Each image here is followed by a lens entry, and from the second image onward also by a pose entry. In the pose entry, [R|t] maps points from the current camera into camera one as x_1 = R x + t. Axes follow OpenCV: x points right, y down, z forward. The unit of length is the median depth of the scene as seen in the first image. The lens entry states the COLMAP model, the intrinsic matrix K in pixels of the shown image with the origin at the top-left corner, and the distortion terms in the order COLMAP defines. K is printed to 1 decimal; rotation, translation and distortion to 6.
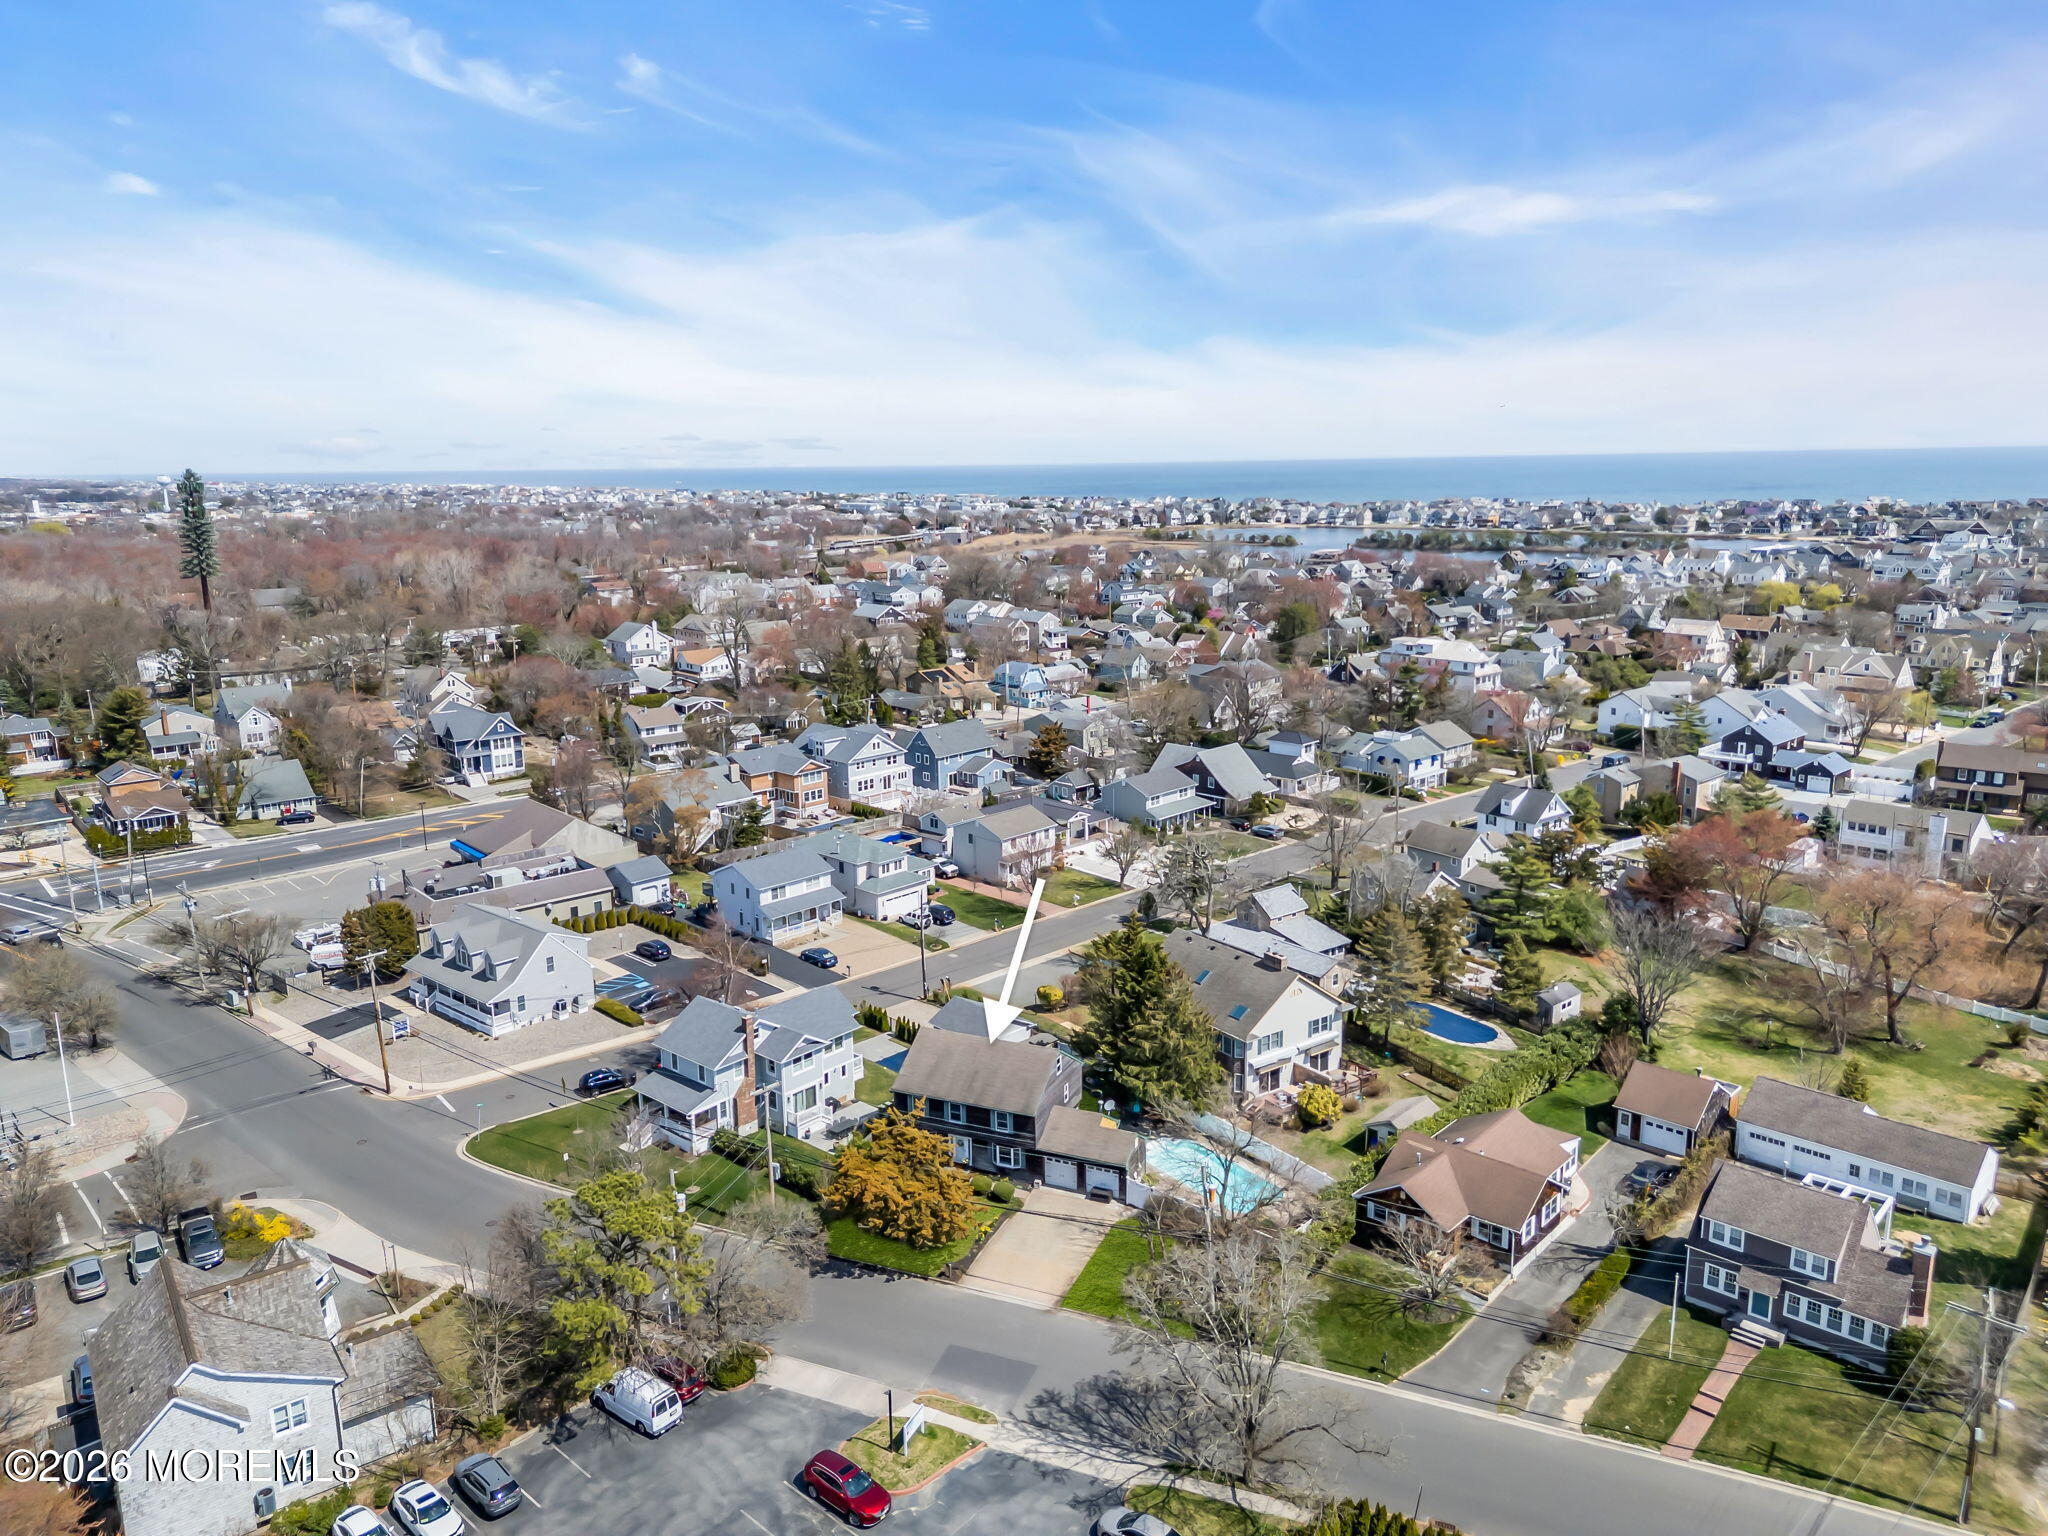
lens RADIAL K [[1419.6, 0, 1024.0], [0, 1419.6, 768.0], [0, 0, 1]] dist [0.101842, -0.113370]
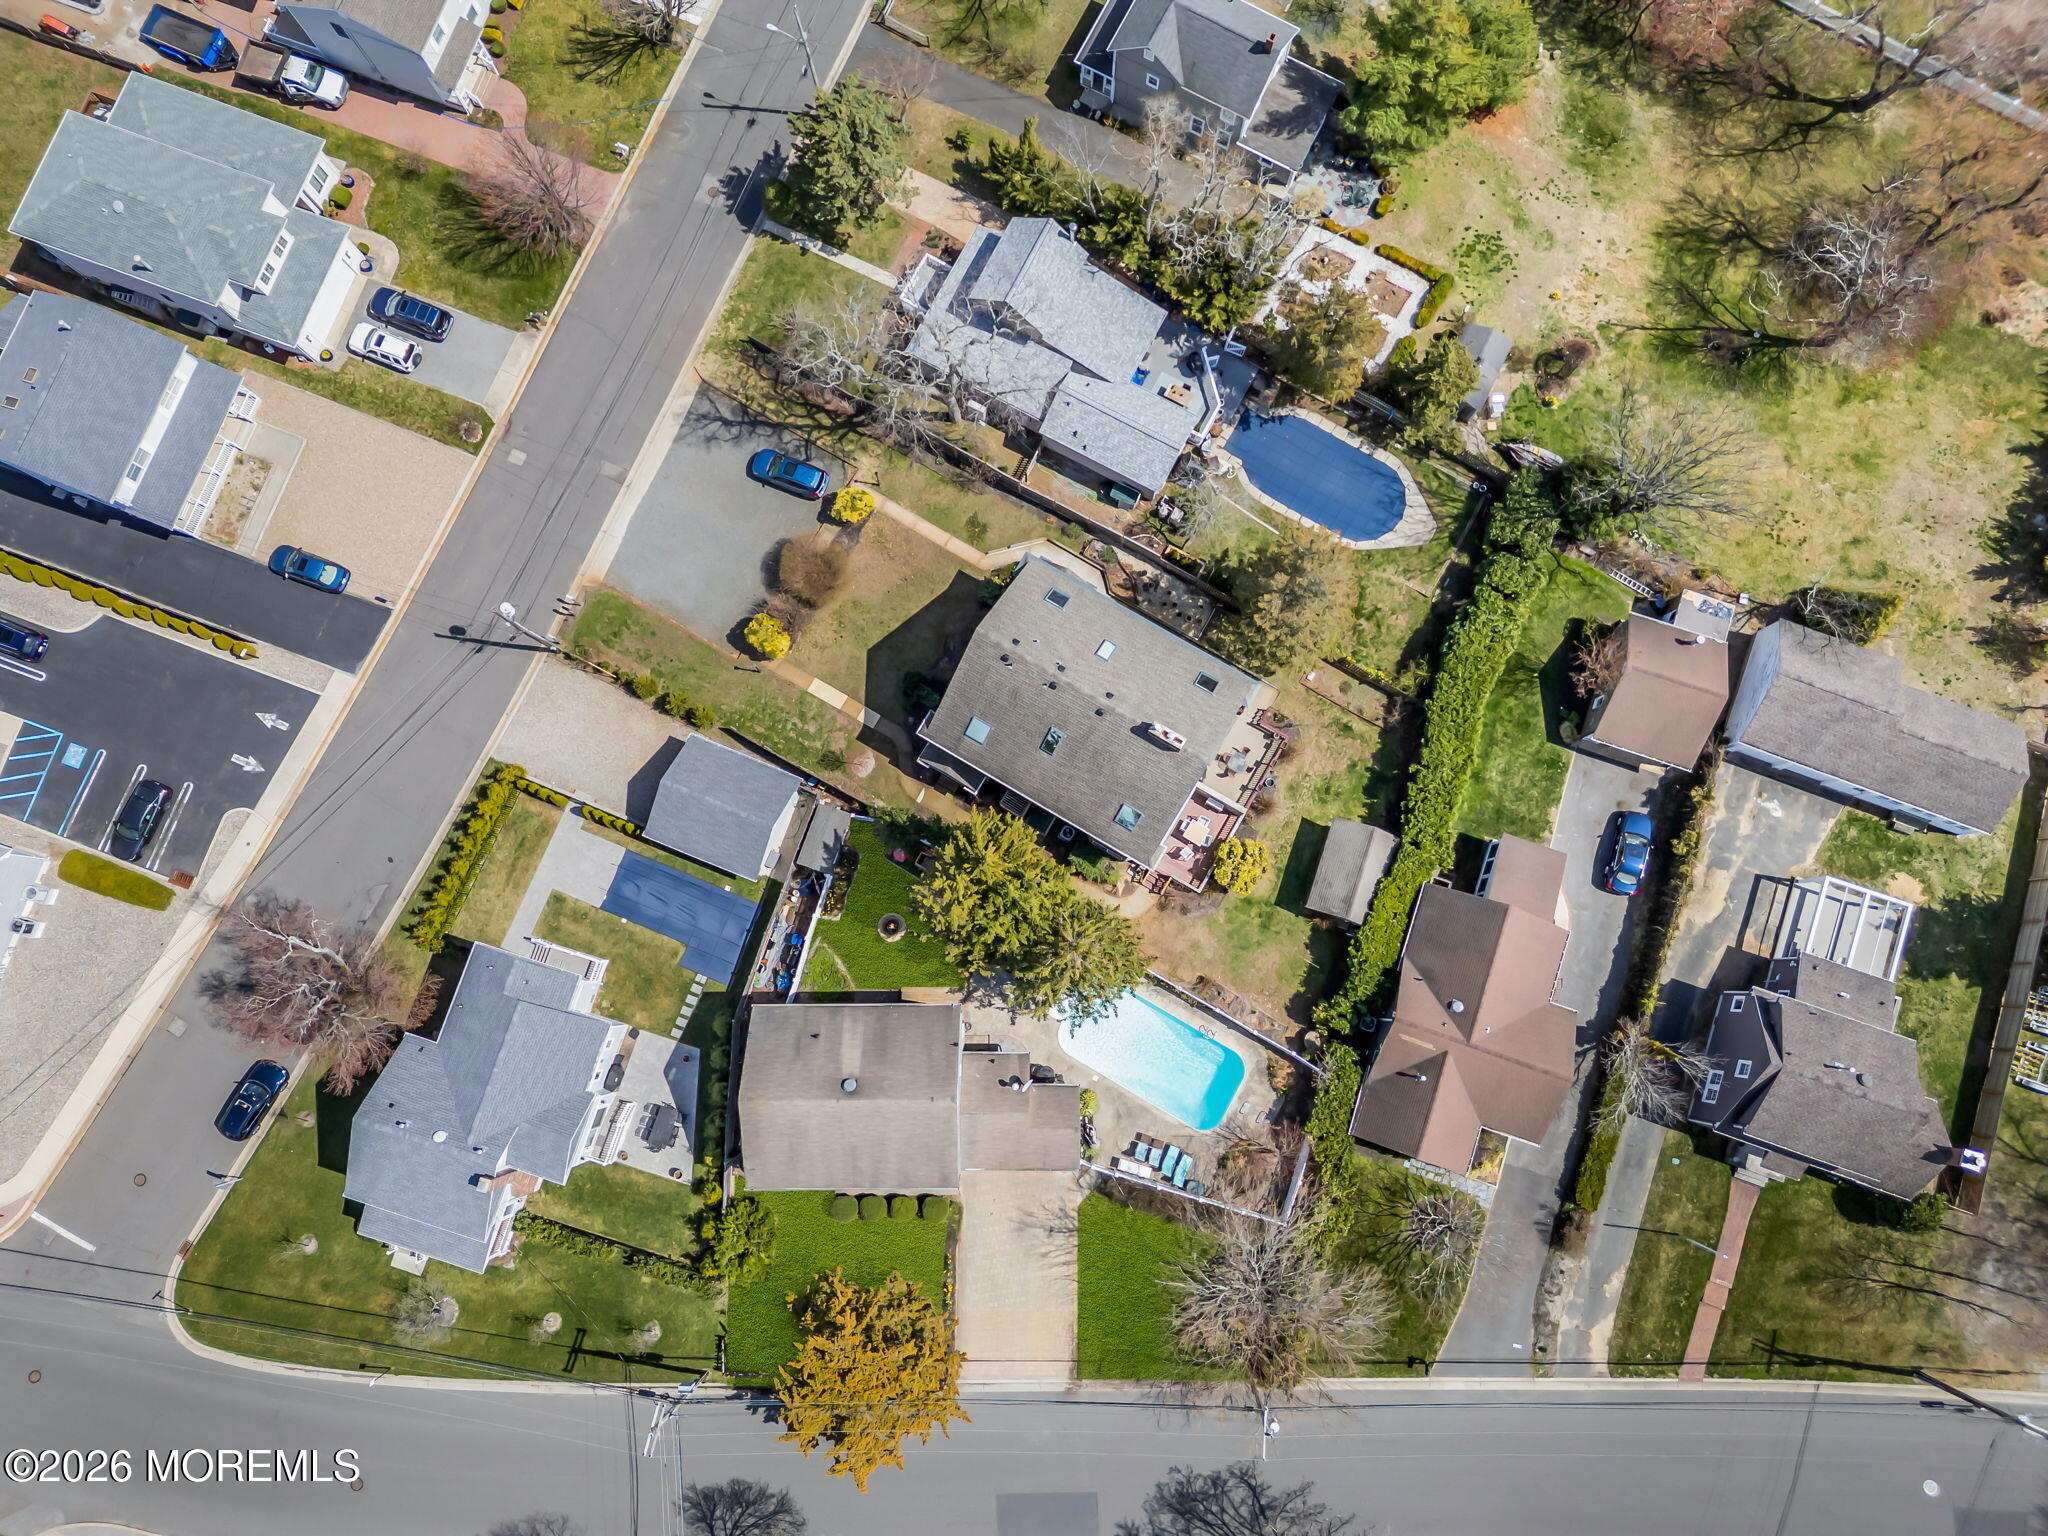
lens RADIAL K [[1419.6, 0, 1024.0], [0, 1419.6, 768.0], [0, 0, 1]] dist [0.101842, -0.113370]
pose [[0.915535, -0.396302, 0.068850, 0.047635], [0.078450, 0.343805, 0.935758, -0.348169], [-0.394514, -0.851318, 0.345855, 0.576010]]
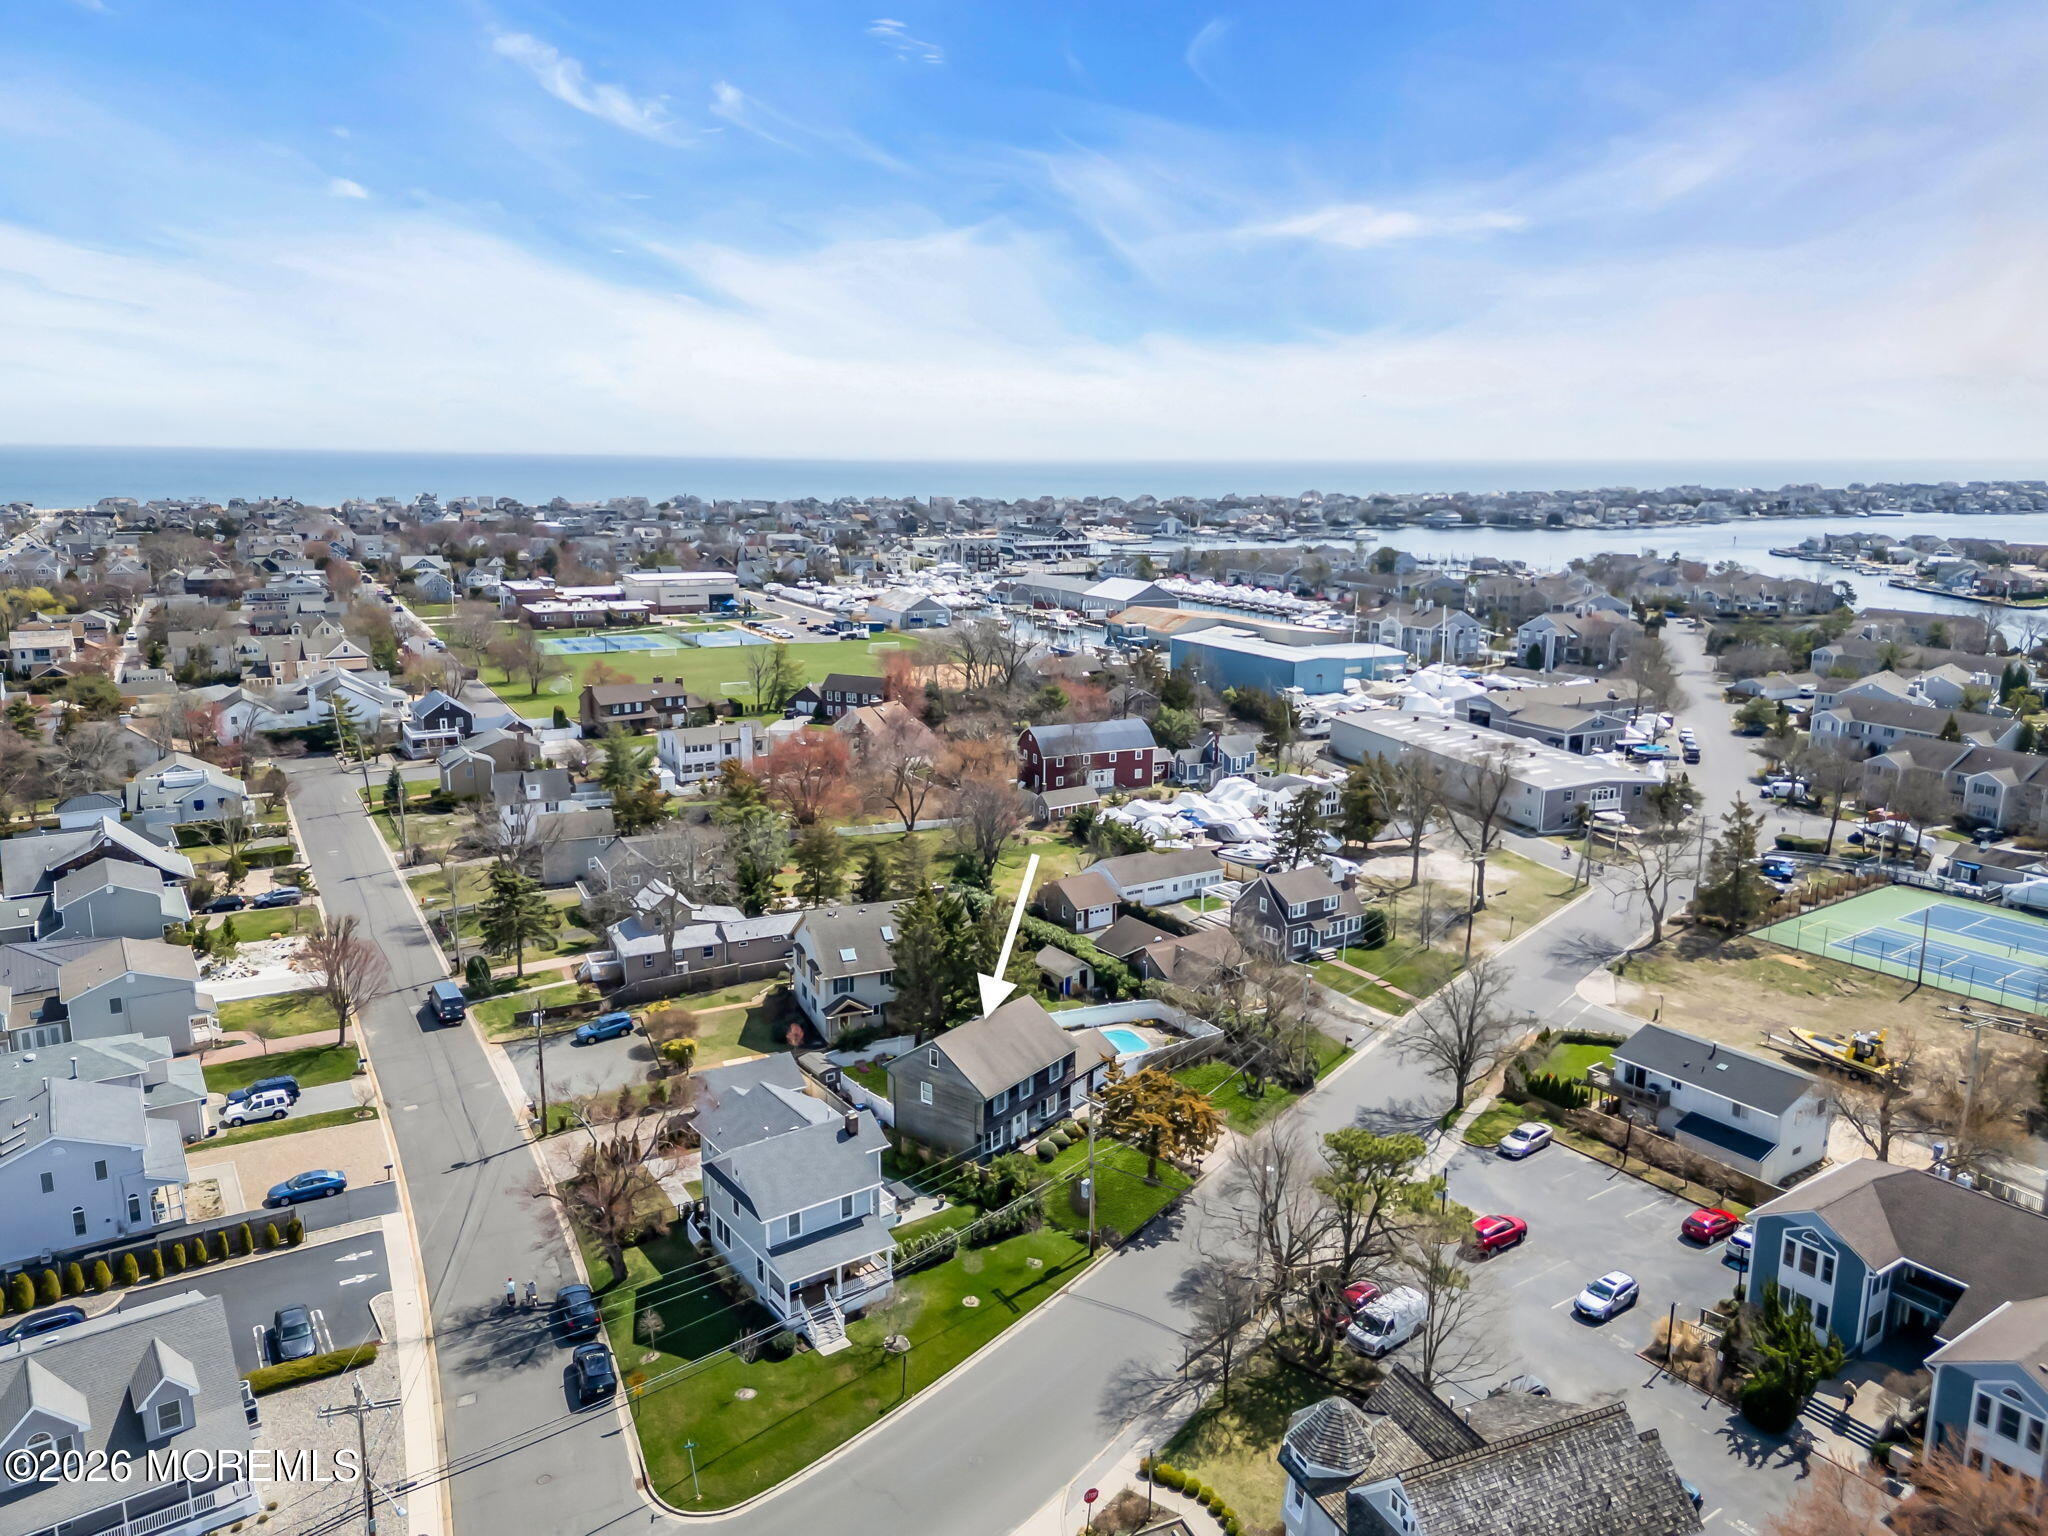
lens RADIAL K [[1452.8, 0, 1014.6], [0, 1452.8, 759.9], [0, 0, 1]] dist [0.100999, -0.111365]
pose [[0.225169, -0.184798, 0.956634, -0.641149], [0.197242, 0.970164, 0.140986, -0.082466], [-0.954146, 0.156942, 0.254901, 0.462754]]
